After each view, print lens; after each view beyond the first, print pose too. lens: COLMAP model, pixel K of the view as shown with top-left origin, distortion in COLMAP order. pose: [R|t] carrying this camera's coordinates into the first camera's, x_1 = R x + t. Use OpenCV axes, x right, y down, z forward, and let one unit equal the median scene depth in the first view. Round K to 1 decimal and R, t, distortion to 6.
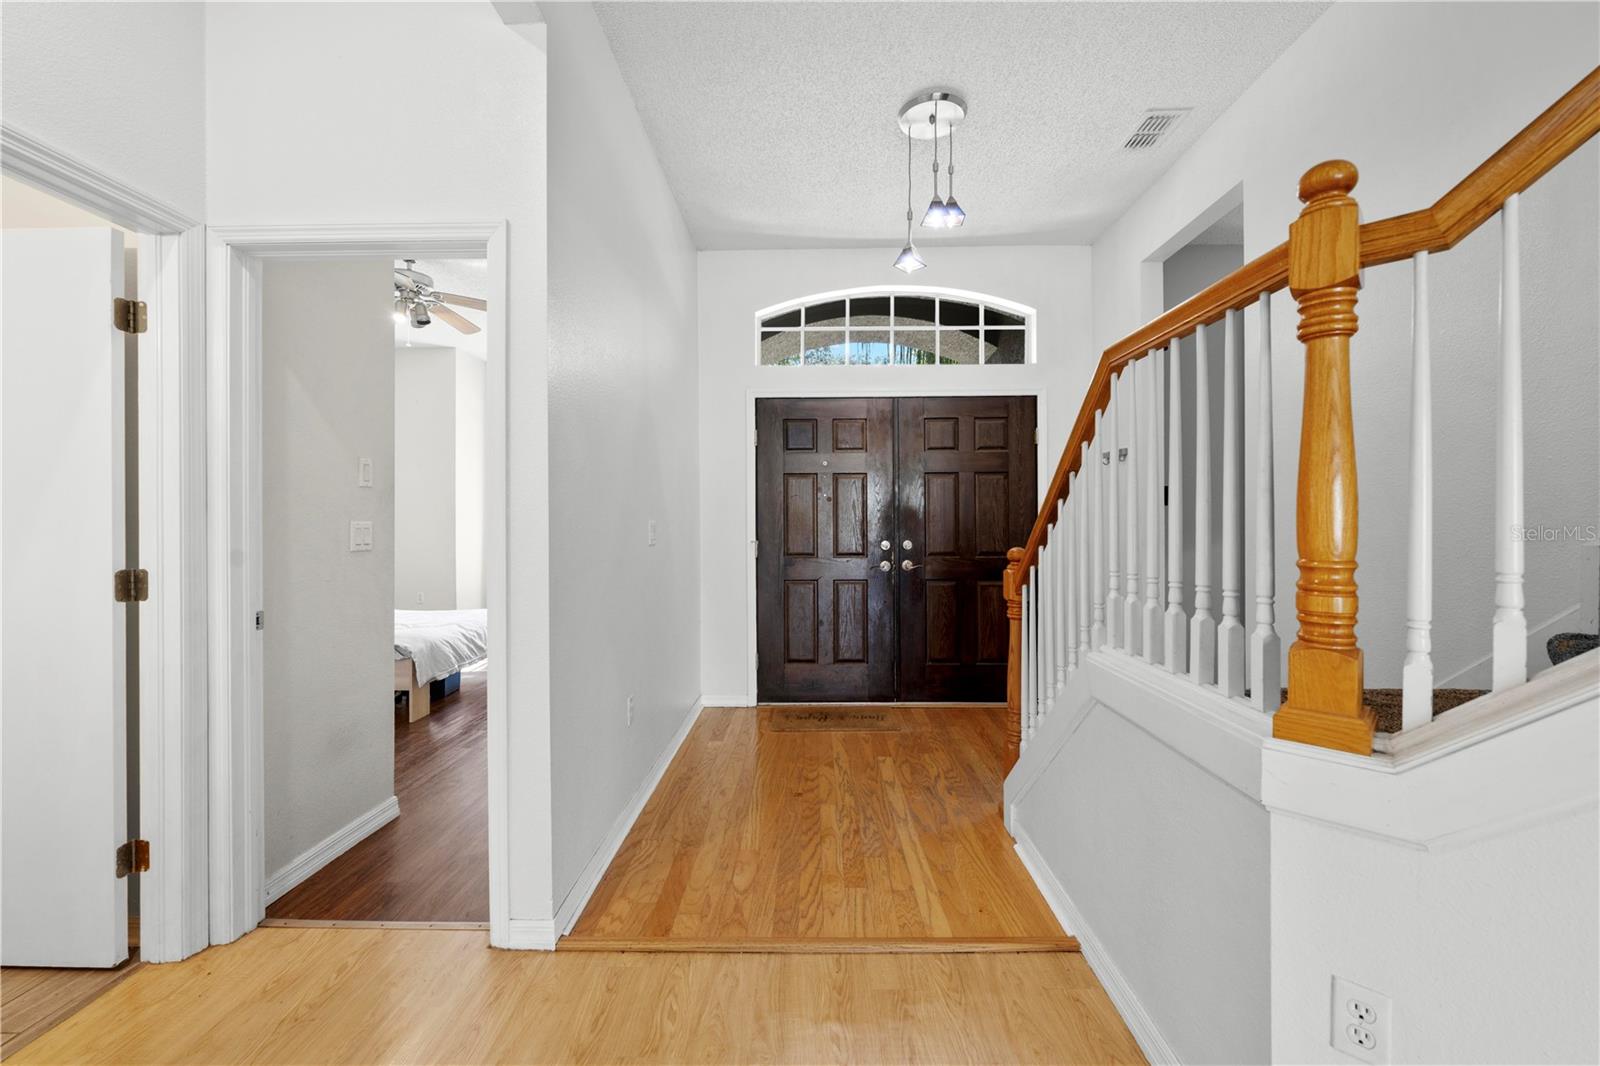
lens RADIAL K [[651.0, 0, 802.0], [0, 651.0, 526.5], [0, 0, 1]] dist [-0.001128, 0.000058]
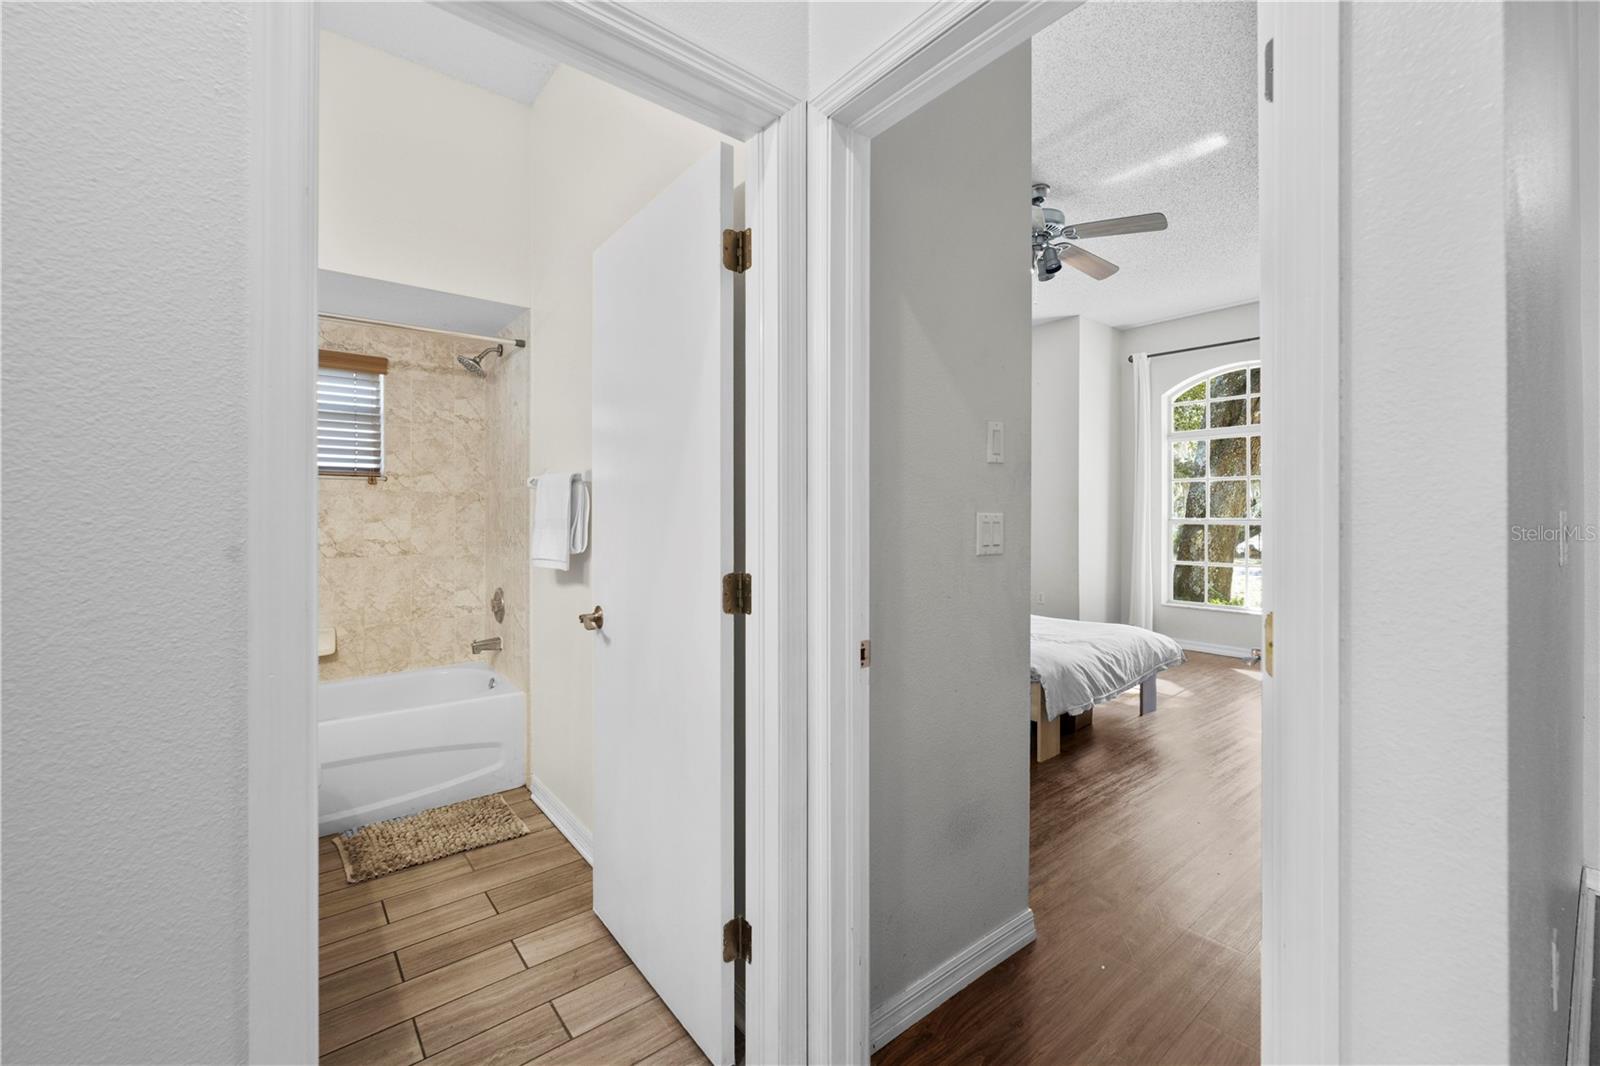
lens RADIAL K [[651.0, 0, 795.0], [0, 651.0, 517.9], [0, 0, 1]] dist [-0.001128, 0.000058]
pose [[0.639181, 0.000161, -0.769056, -0.272425], [-0.003694, 0.999989, -0.002861, 0.001053], [0.769047, 0.004670, 0.639175, 0.390897]]
